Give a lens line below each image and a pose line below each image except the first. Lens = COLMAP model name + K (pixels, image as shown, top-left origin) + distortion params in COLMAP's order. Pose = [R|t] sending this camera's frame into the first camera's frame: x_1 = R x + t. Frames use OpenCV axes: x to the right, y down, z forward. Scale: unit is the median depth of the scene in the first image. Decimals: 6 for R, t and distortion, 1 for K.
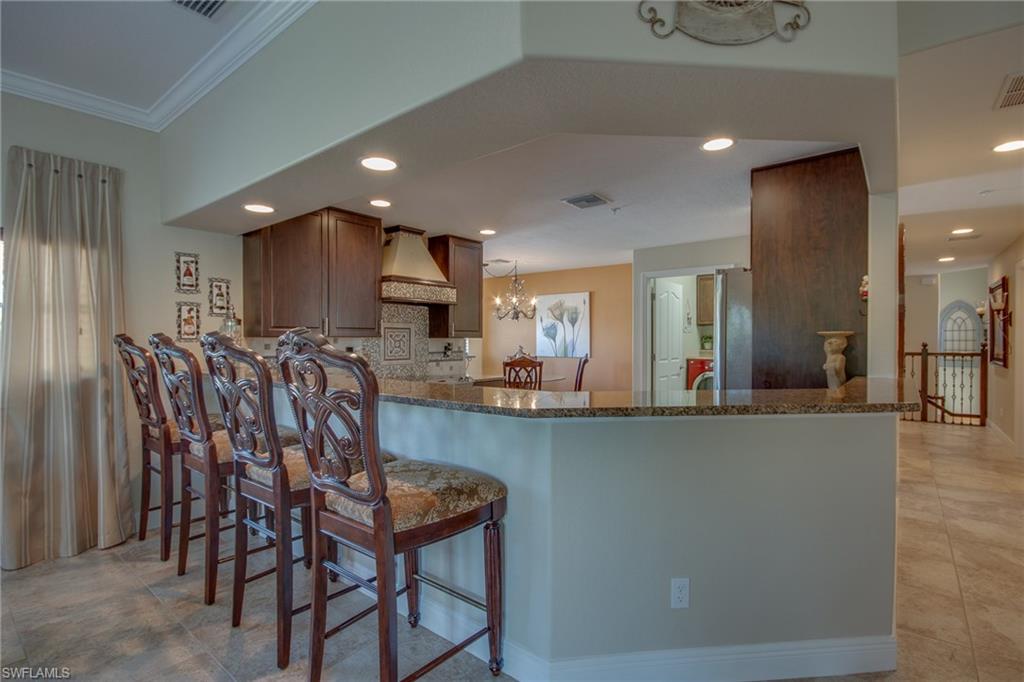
lens RADIAL K [[478.8, 0, 508.3], [0, 478.8, 344.1], [0, 0, 1]] dist [0.002843, 0.000539]
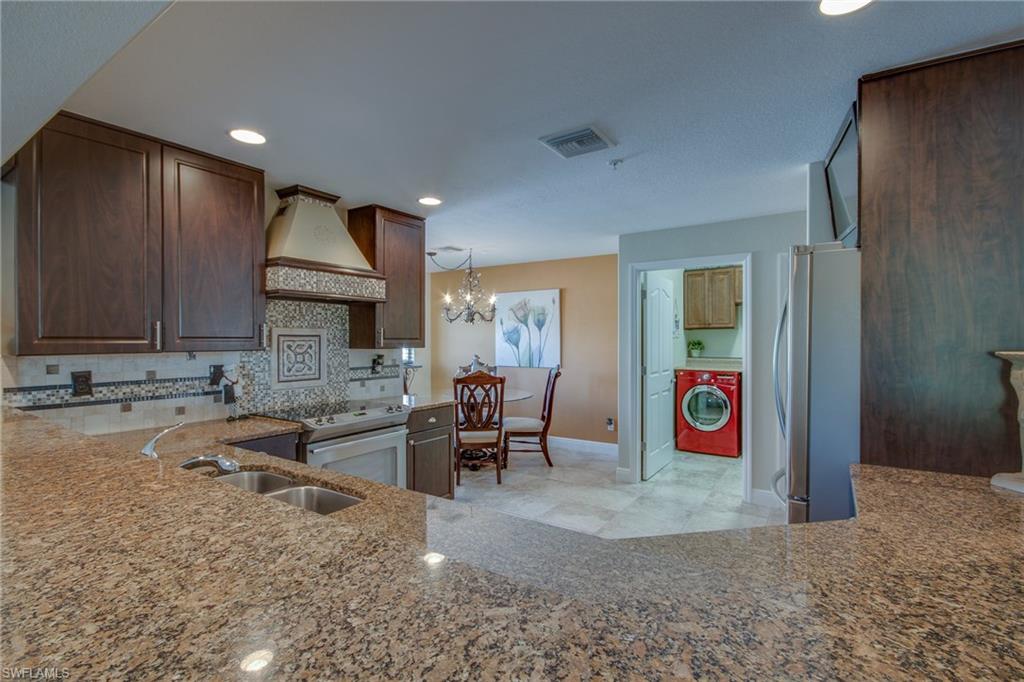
lens RADIAL K [[478.8, 0, 508.3], [0, 478.8, 344.1], [0, 0, 1]] dist [0.002843, 0.000539]
pose [[0.995853, -0.001412, 0.090961, 0.007514], [0.001476, 0.999999, -0.000638, -0.017950], [-0.090960, 0.000770, 0.995854, 0.249582]]
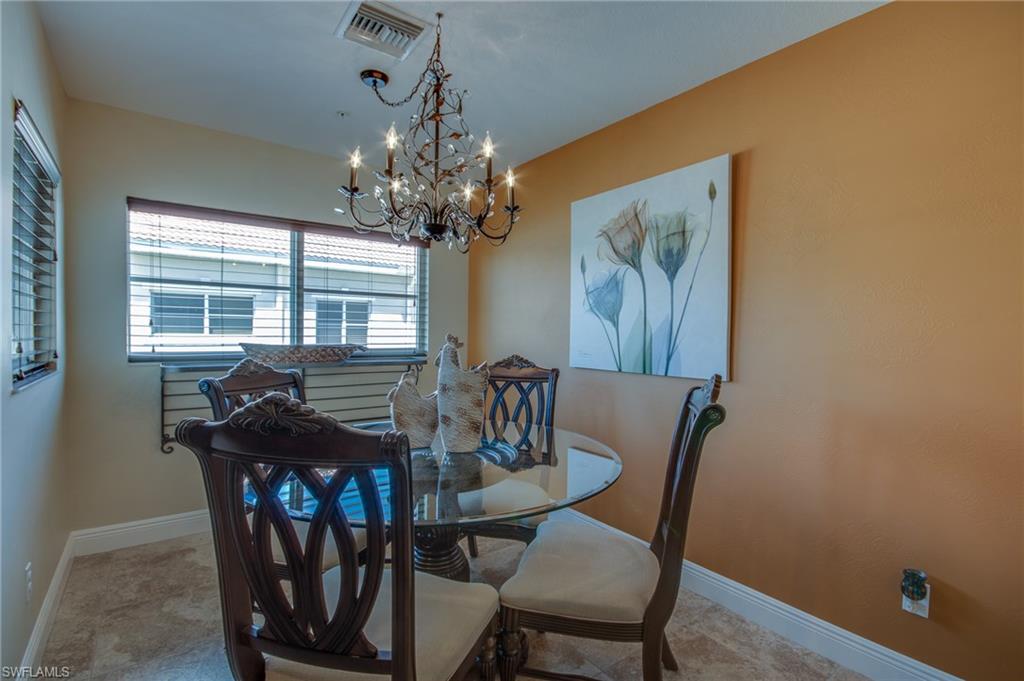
lens RADIAL K [[478.8, 0, 508.3], [0, 478.8, 343.6], [0, 0, 1]] dist [0.002843, 0.000539]
pose [[0.969609, 0.022891, -0.243587, 0.152403], [-0.020231, 0.999705, 0.013415, 0.004677], [0.243822, -0.008079, 0.969786, 0.936291]]
